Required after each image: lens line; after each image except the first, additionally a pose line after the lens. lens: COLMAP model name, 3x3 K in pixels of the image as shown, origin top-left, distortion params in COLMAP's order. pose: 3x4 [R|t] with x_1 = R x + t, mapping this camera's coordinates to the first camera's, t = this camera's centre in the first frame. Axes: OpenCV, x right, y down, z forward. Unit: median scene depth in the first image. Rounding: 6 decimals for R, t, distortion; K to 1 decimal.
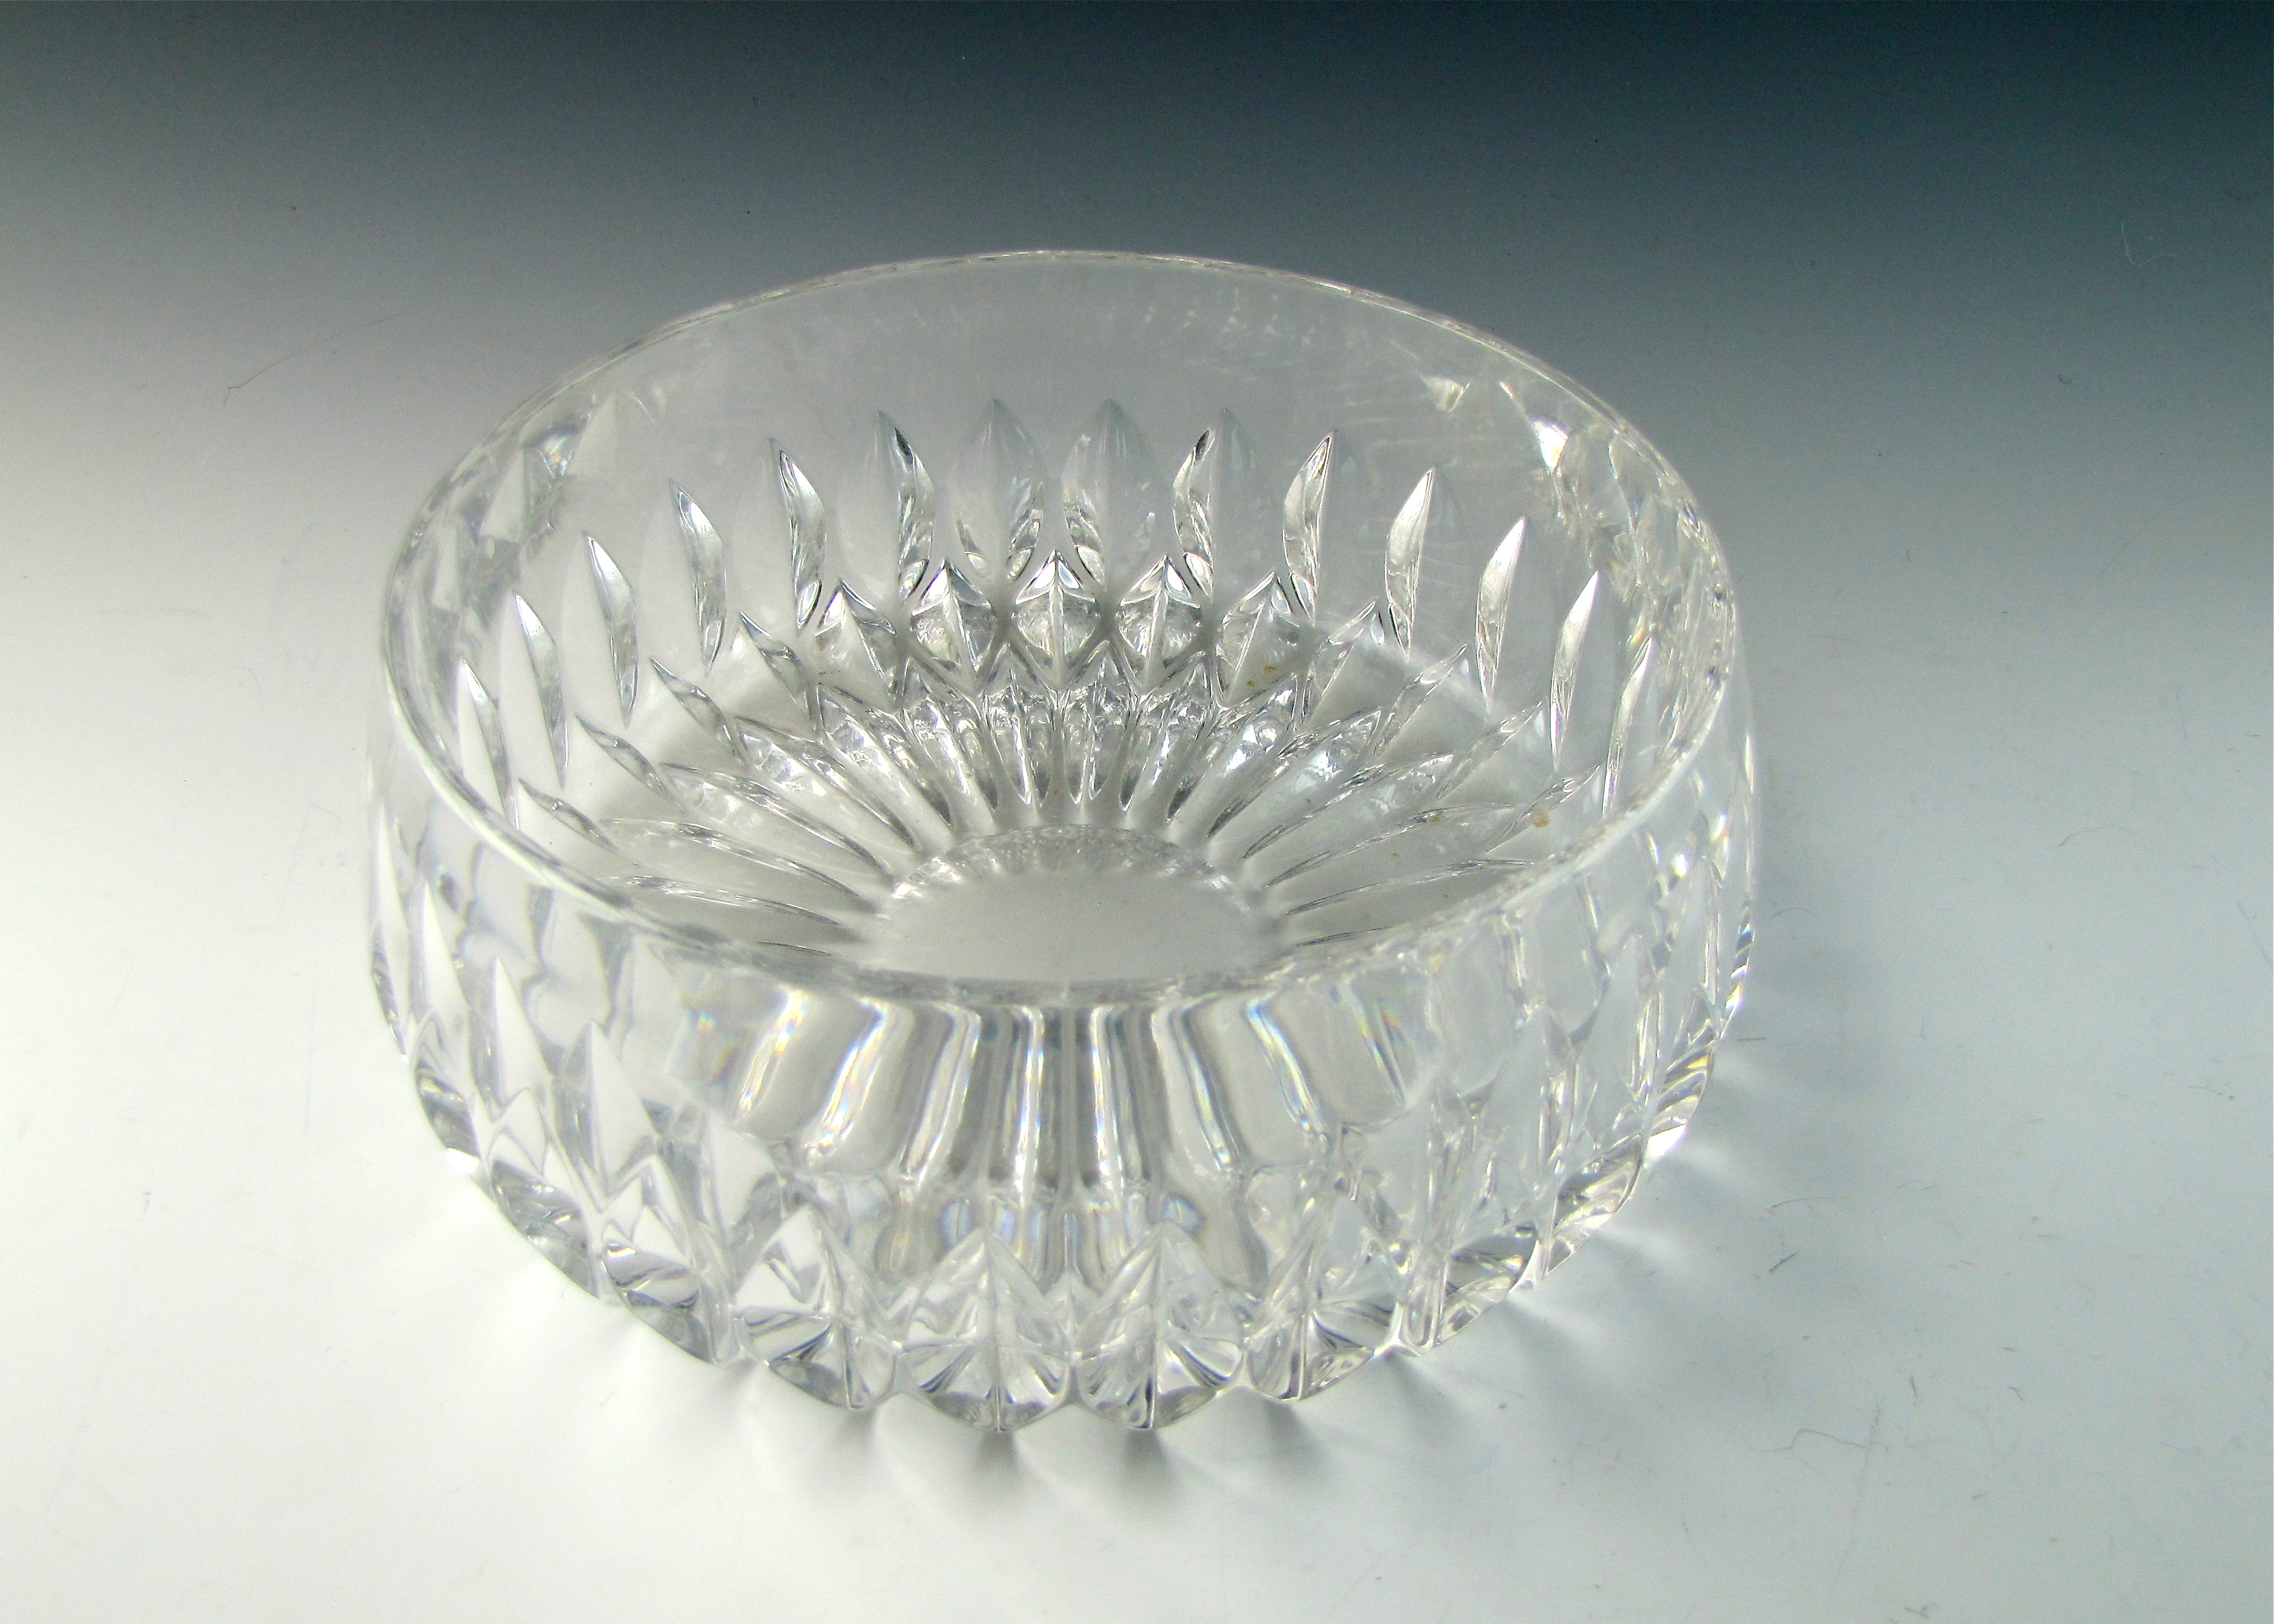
lens RADIAL K [[2826.7, 0, 1143.6], [0, 2826.7, 819.8], [0, 0, 1]] dist [-0.267266, 0.000000]
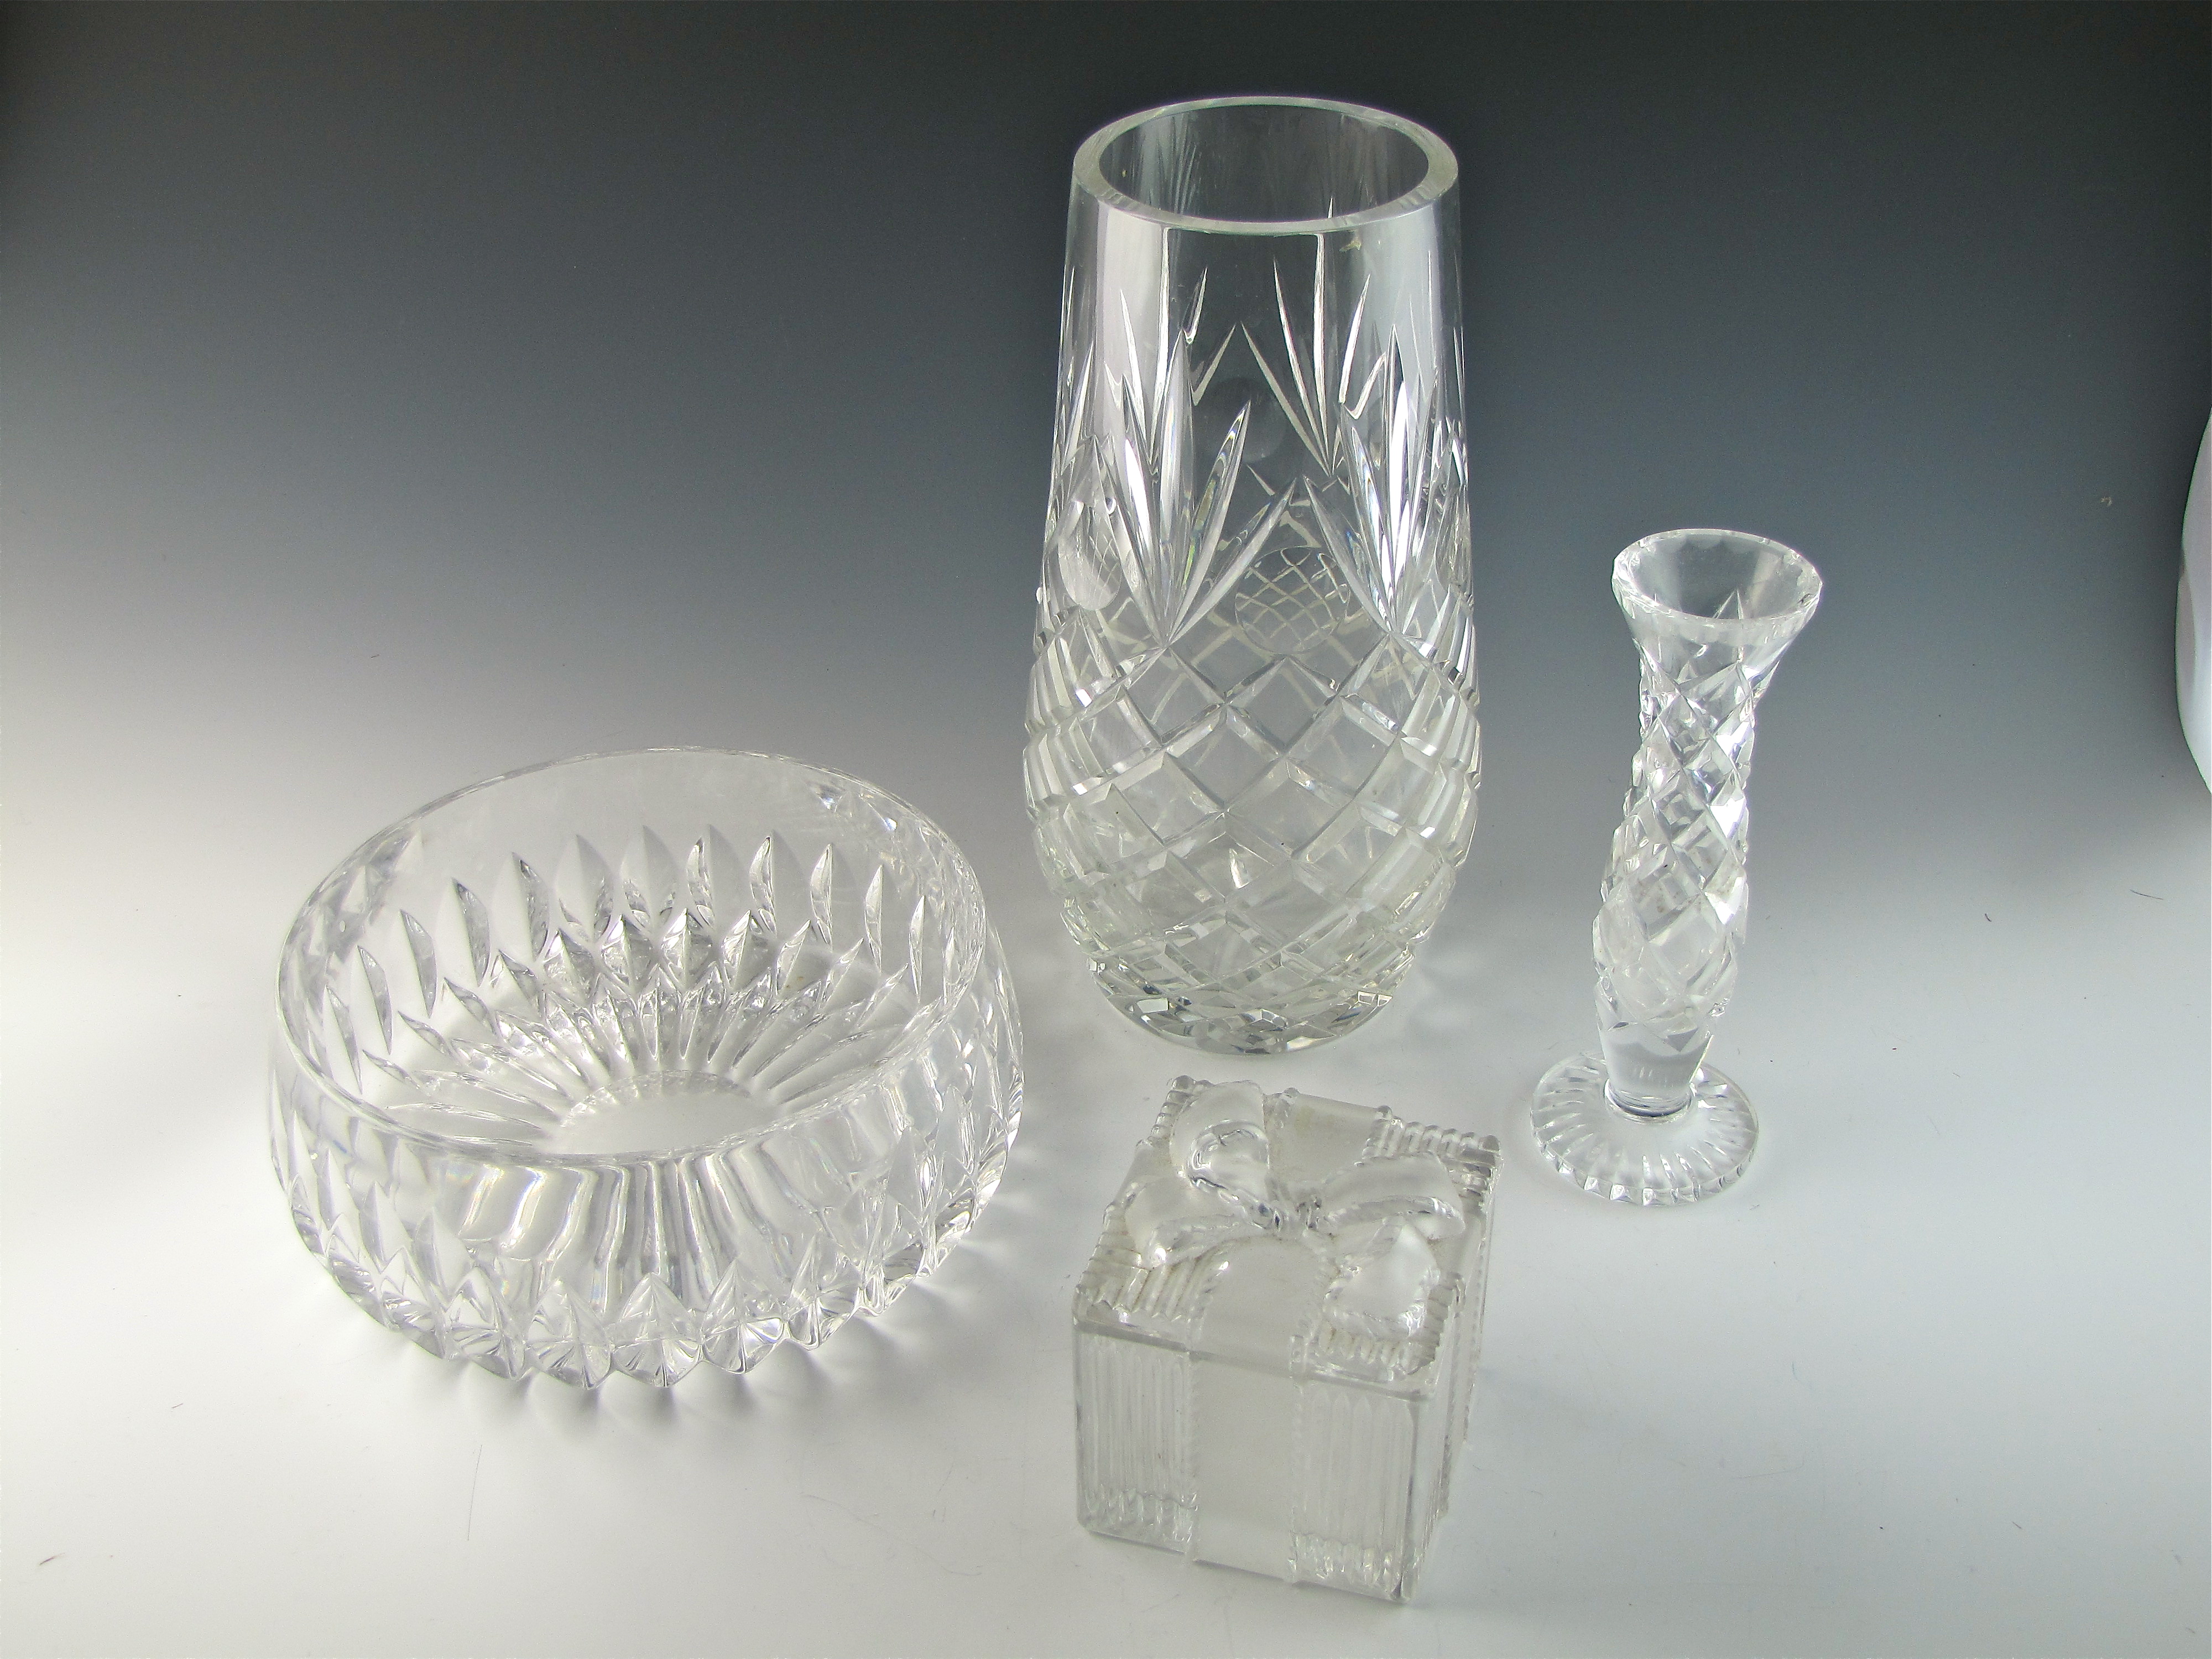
lens RADIAL K [[2740.5, 0, 1108.5], [0, 2740.5, 842.4], [0, 0, 1]] dist [-0.063343, 0.000000]
pose [[0.999740, -0.020223, -0.010507, 0.286586], [0.019569, 0.998070, -0.058936, -0.037335], [0.011678, 0.058715, 0.998206, -0.780186]]
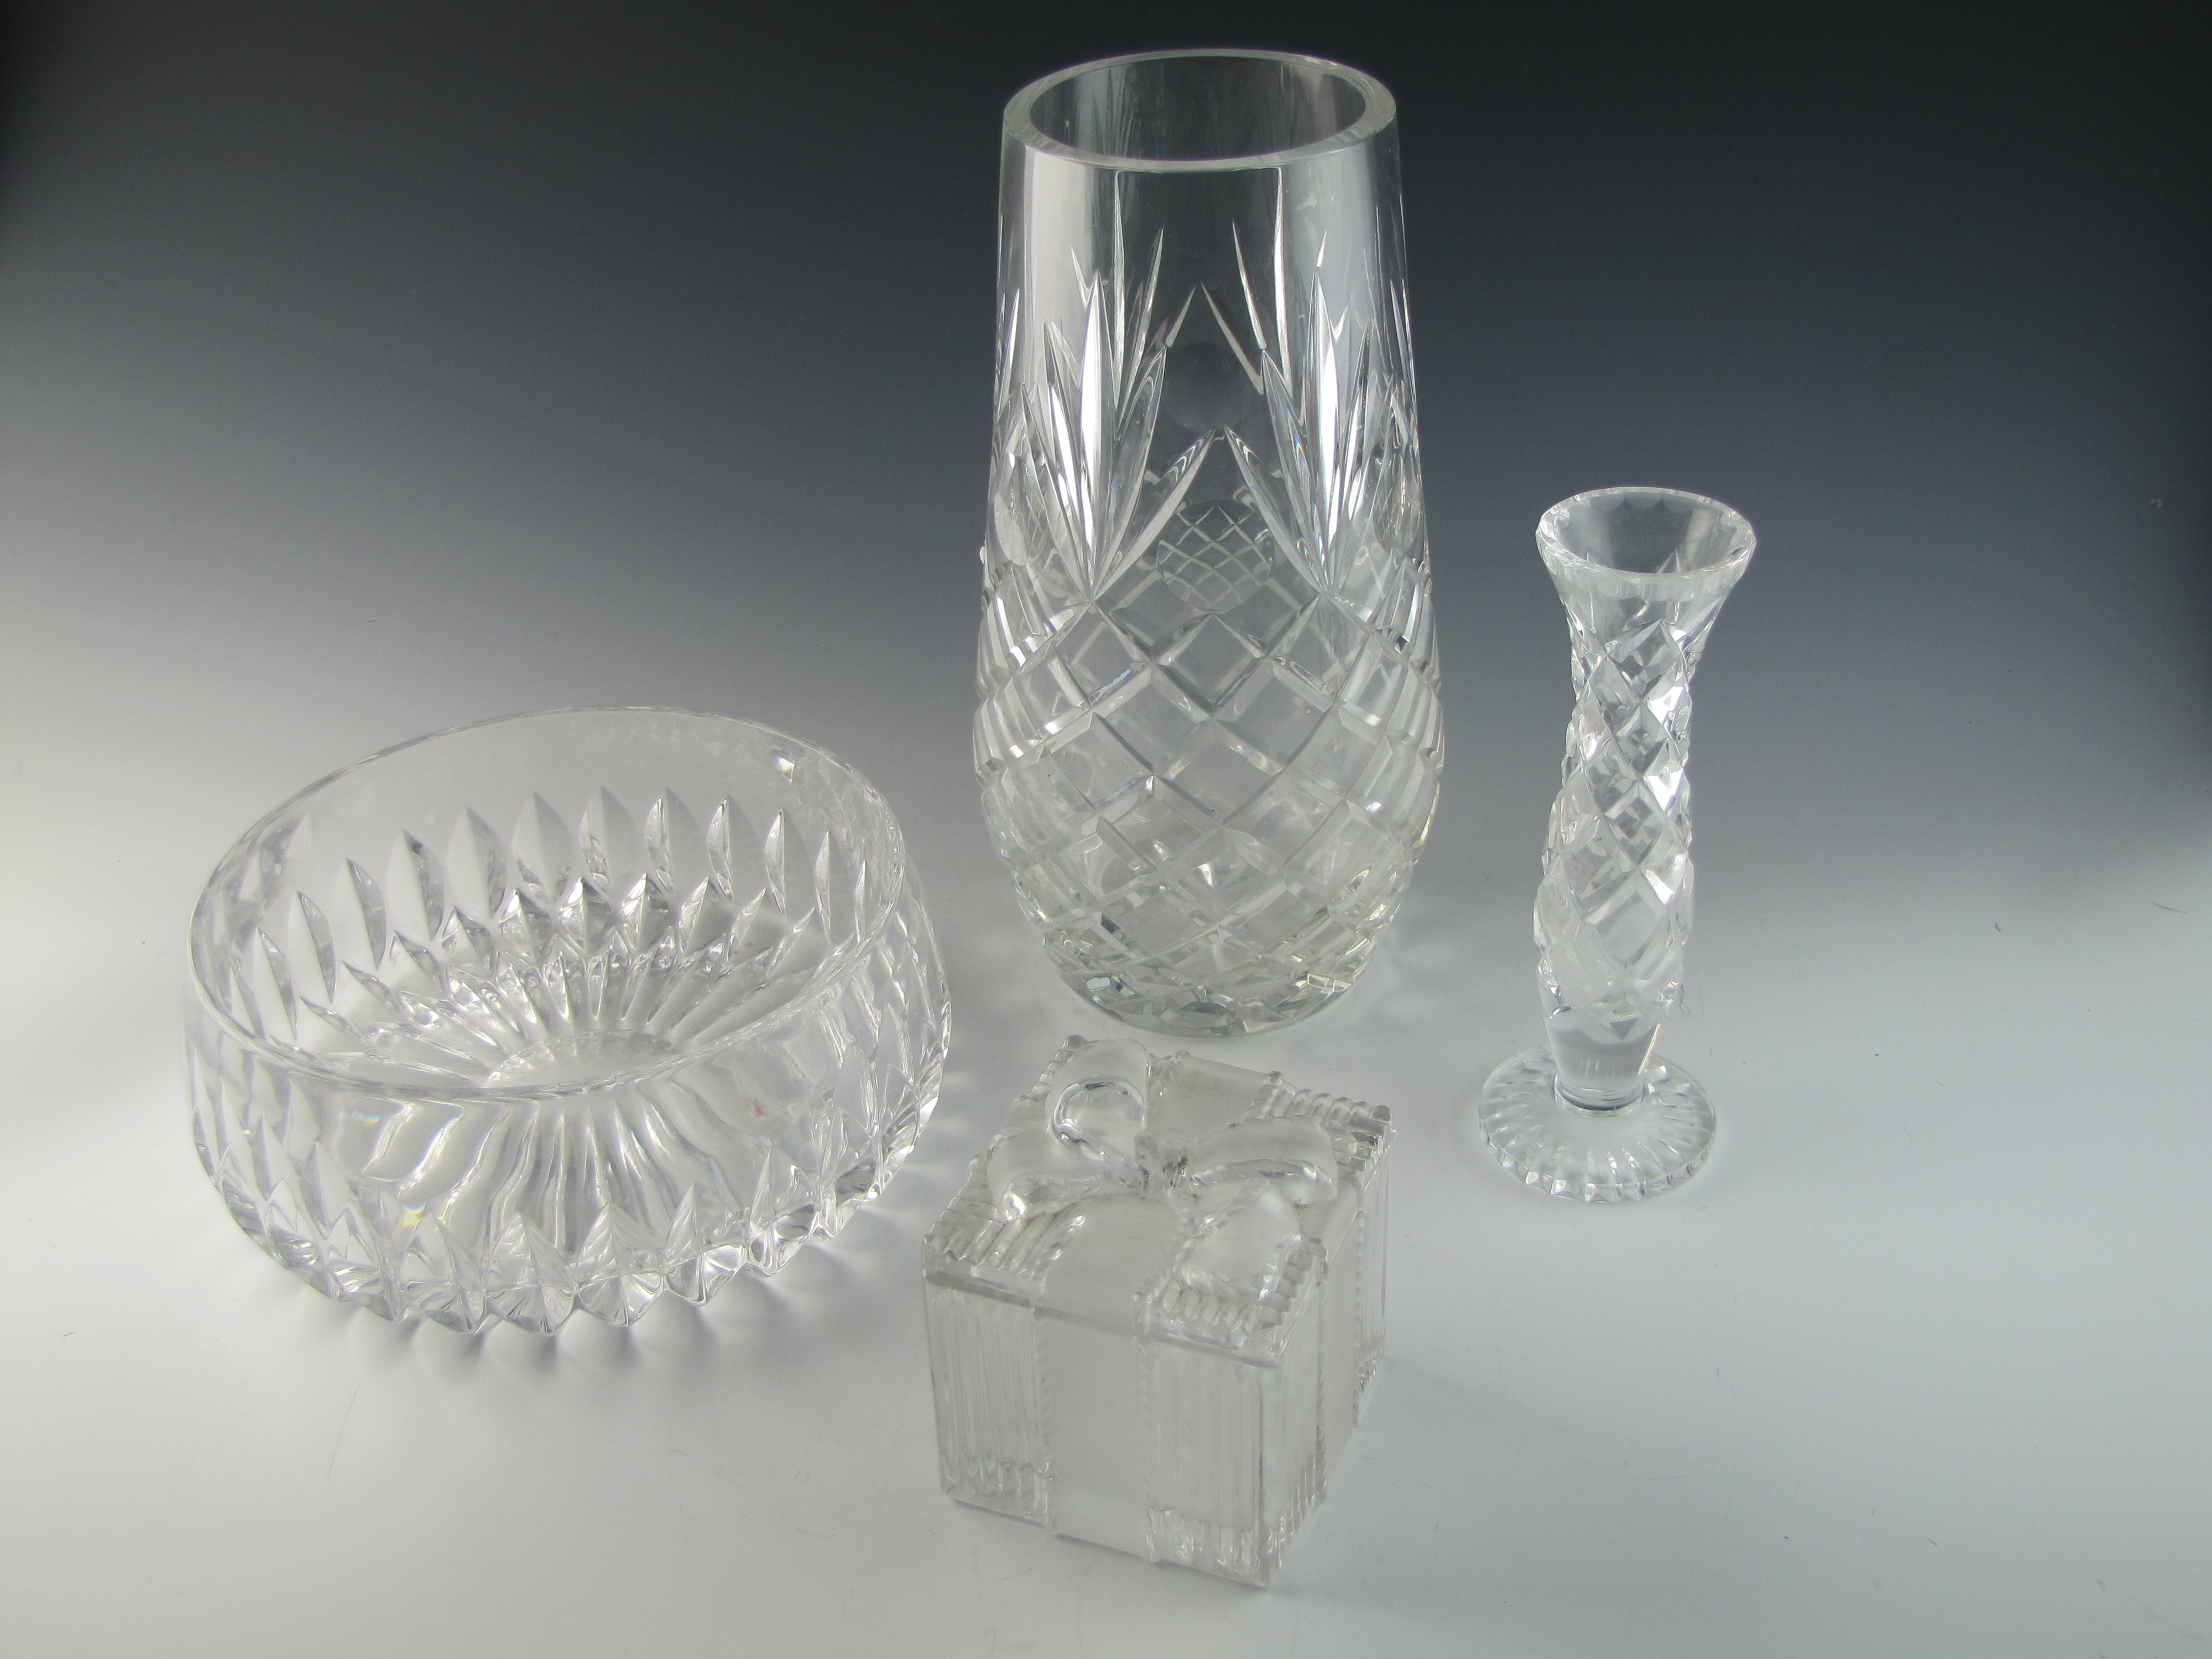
lens RADIAL K [[2740.5, 0, 1100.8], [0, 2740.5, 814.7], [0, 0, 1]] dist [-0.063343, 0.000000]
pose [[0.995165, 0.006927, -0.097970, 0.473798], [-0.016591, 0.995030, -0.098180, 0.032190], [0.096804, 0.099331, 0.990335, -0.723629]]
